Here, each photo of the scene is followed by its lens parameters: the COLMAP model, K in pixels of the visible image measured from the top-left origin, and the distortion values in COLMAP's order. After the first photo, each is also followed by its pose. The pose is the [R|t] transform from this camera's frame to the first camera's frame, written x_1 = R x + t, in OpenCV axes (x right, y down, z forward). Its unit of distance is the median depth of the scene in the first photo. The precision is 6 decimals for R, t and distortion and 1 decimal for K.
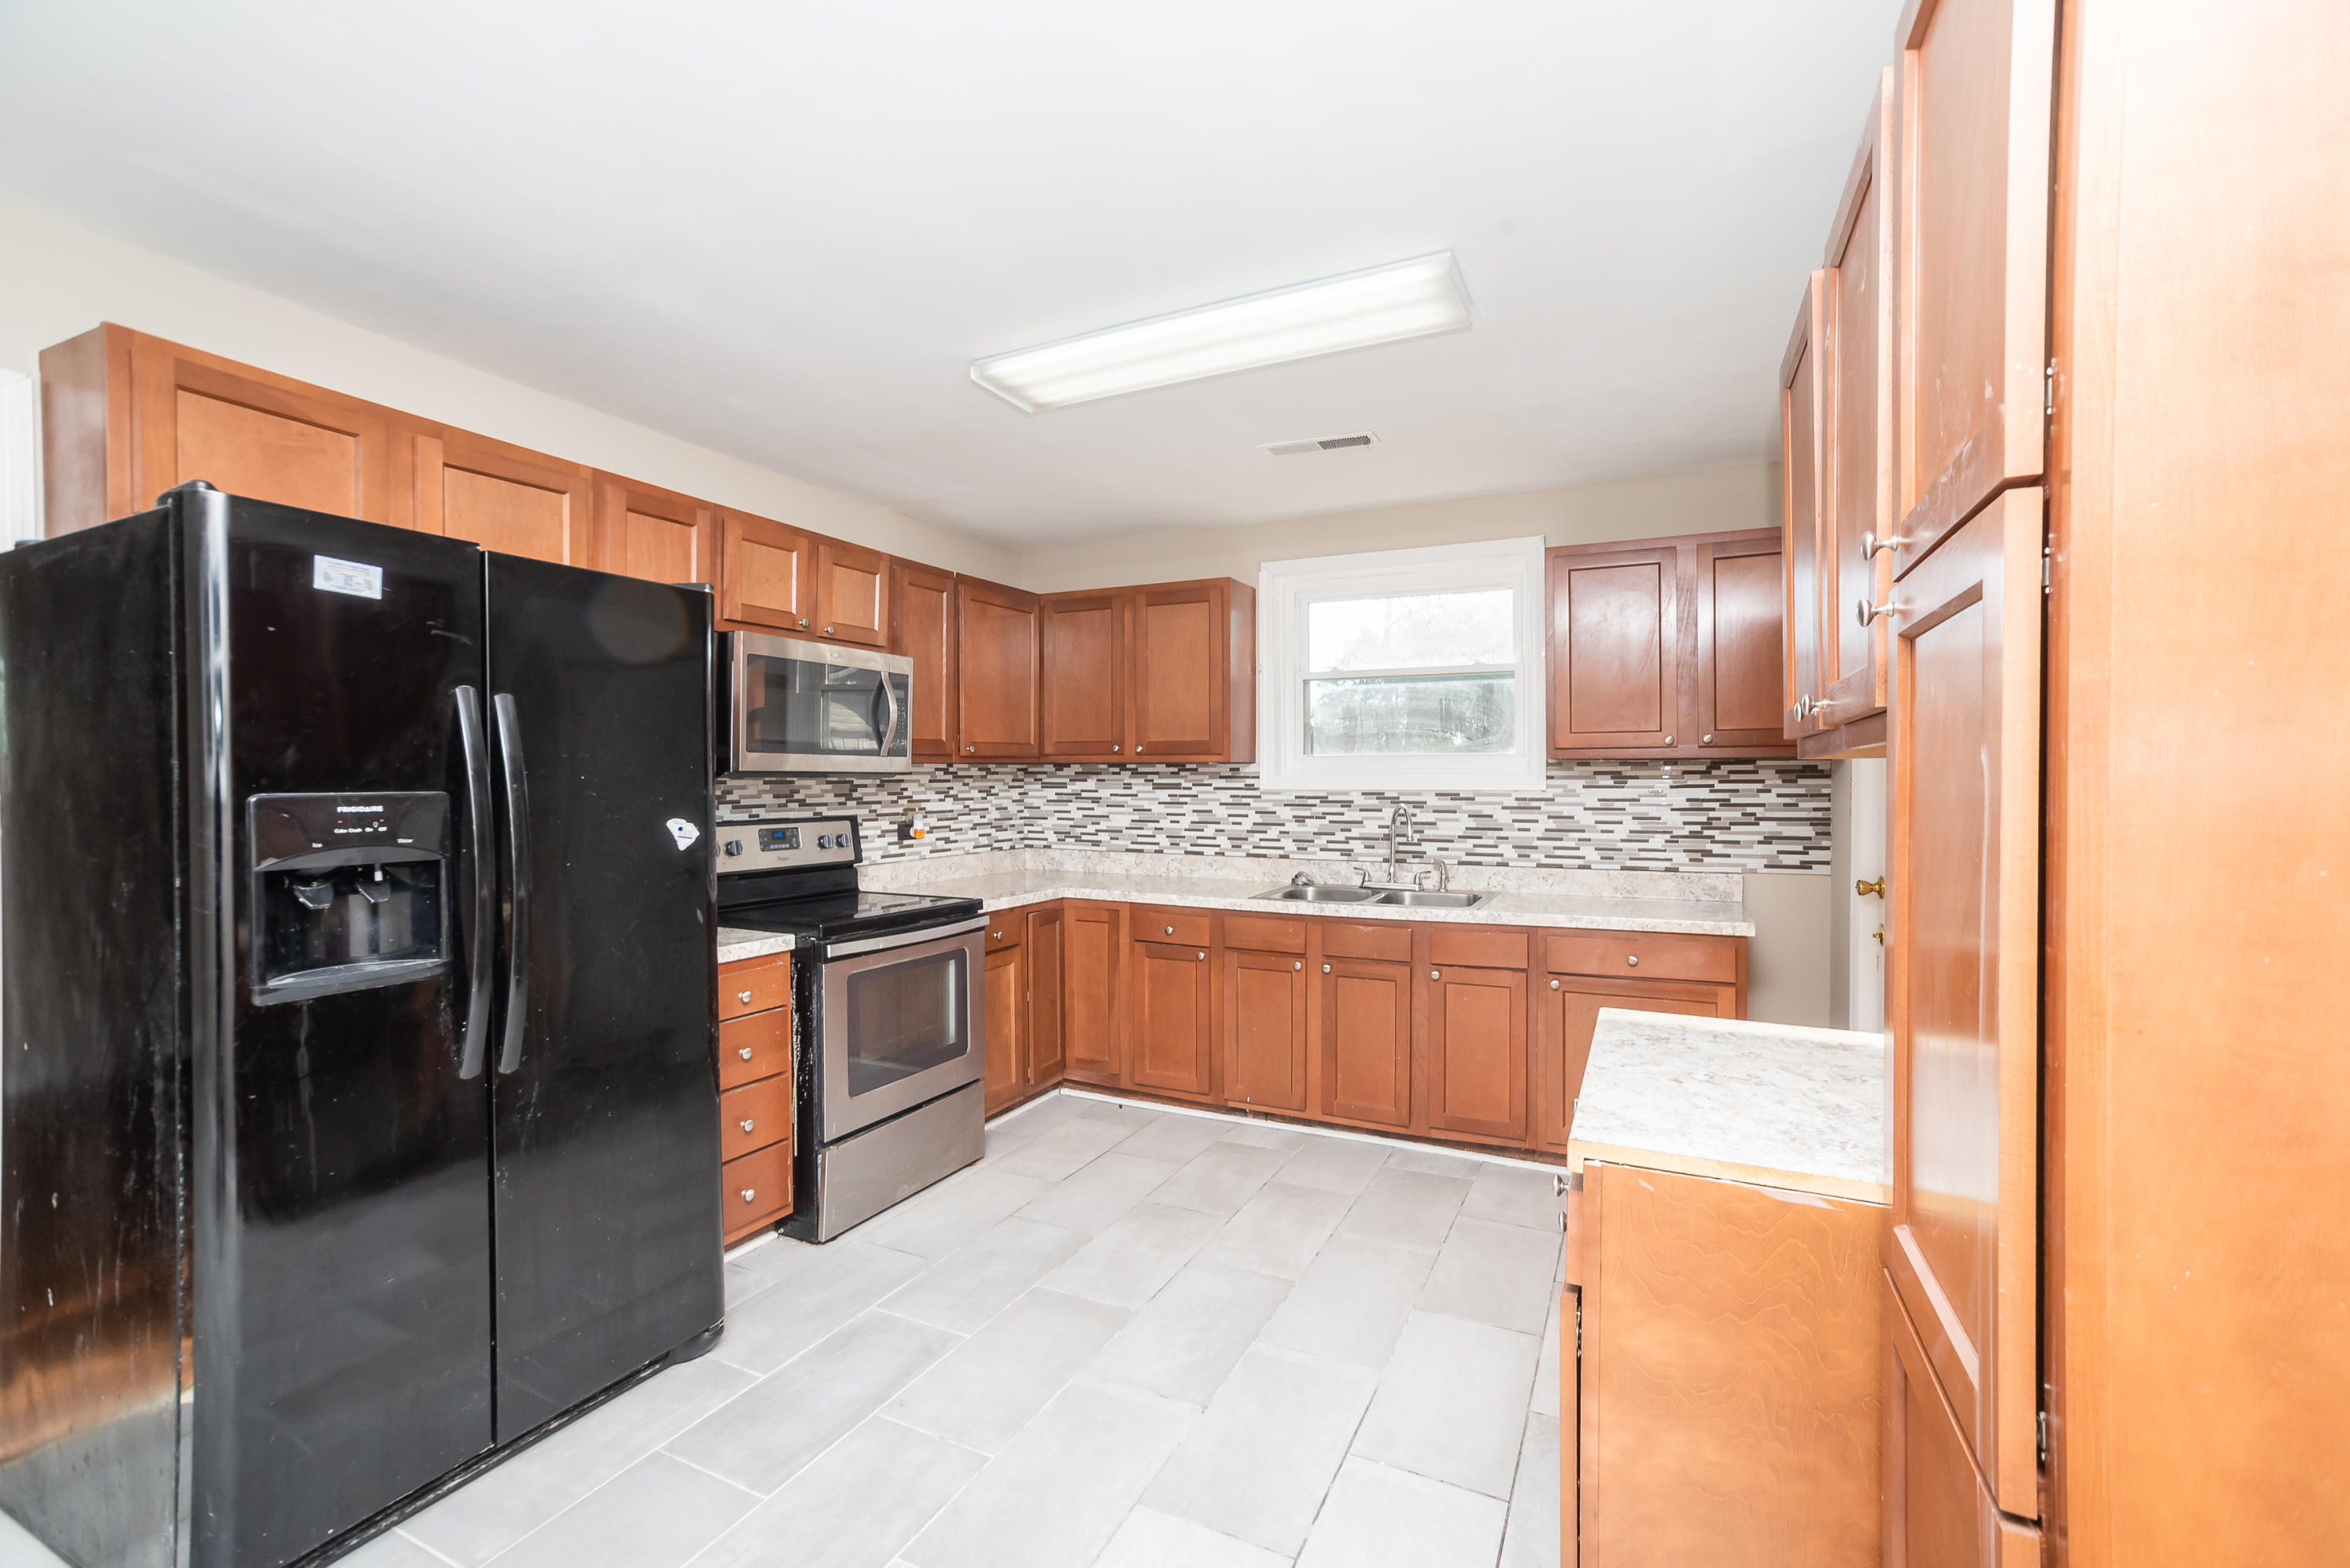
lens RADIAL K [[999.4, 0, 1142.7], [0, 999.4, 808.2], [0, 0, 1]] dist [-0.048571, 0.036422]
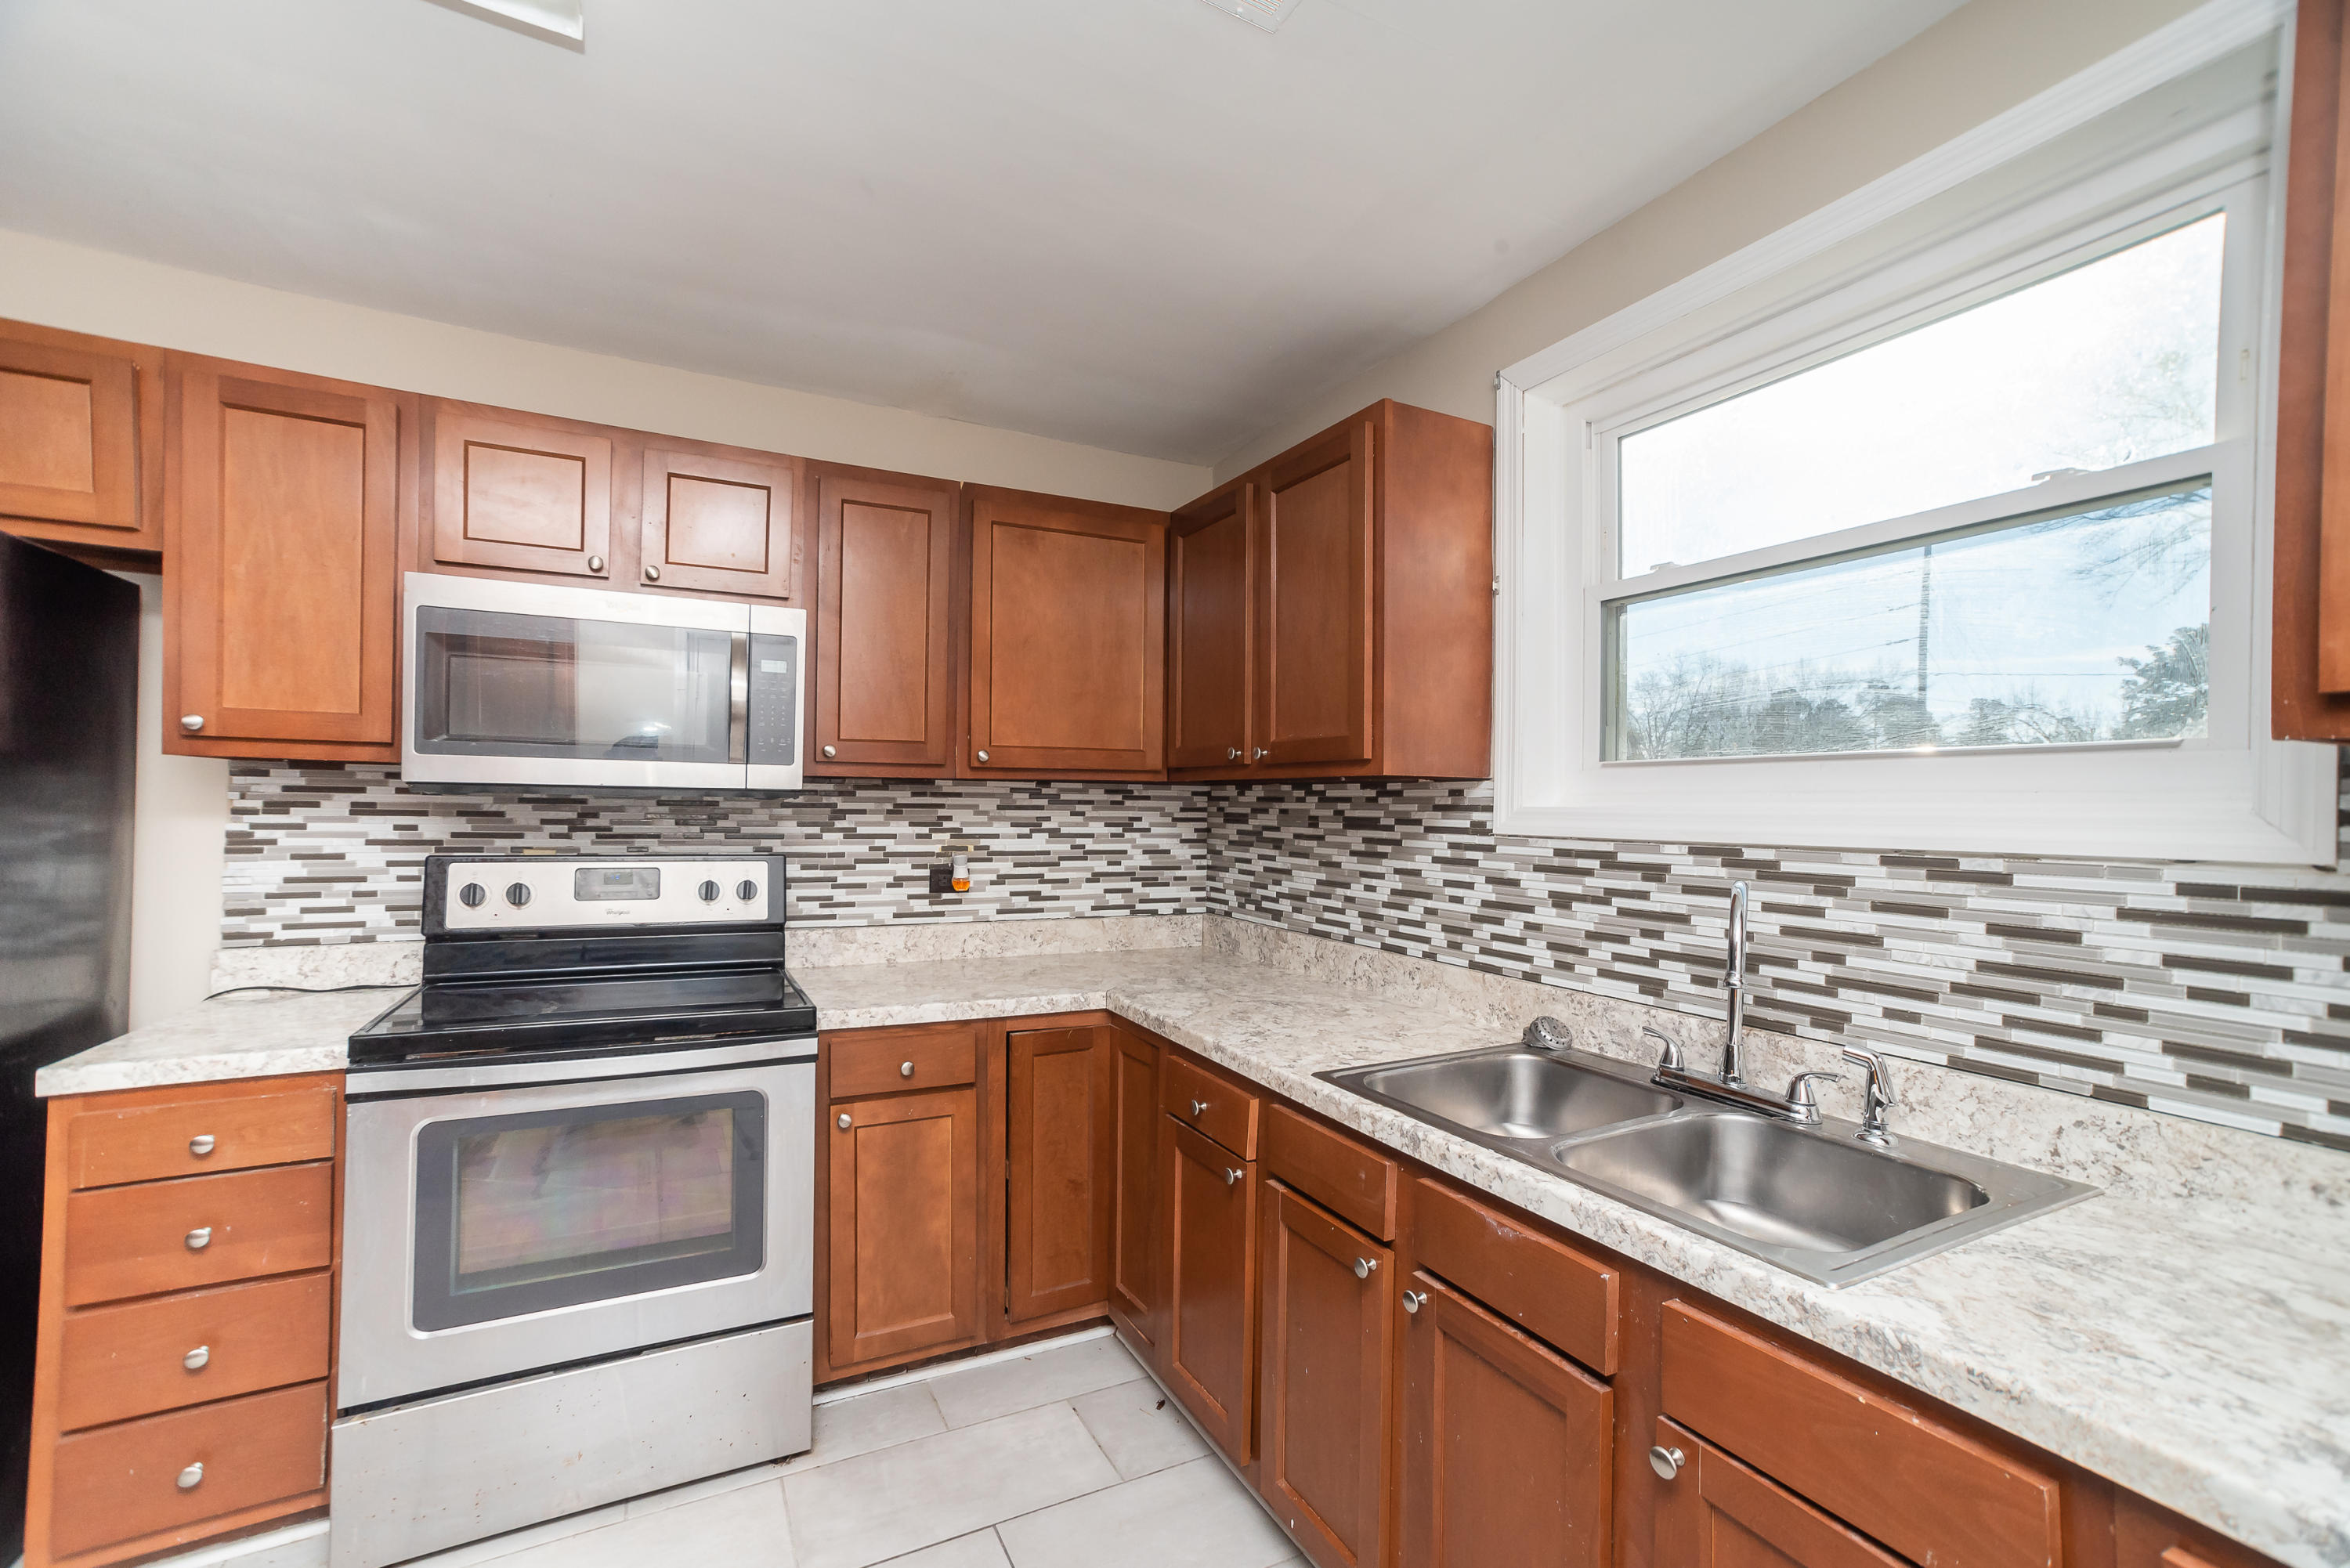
lens RADIAL K [[999.4, 0, 1142.7], [0, 999.4, 808.2], [0, 0, 1]] dist [-0.048571, 0.036422]
pose [[0.811126, 0.013622, -0.584712, 0.262365], [-0.033846, 0.999147, -0.023675, -0.013805], [0.583891, 0.038994, 0.810895, 0.509092]]
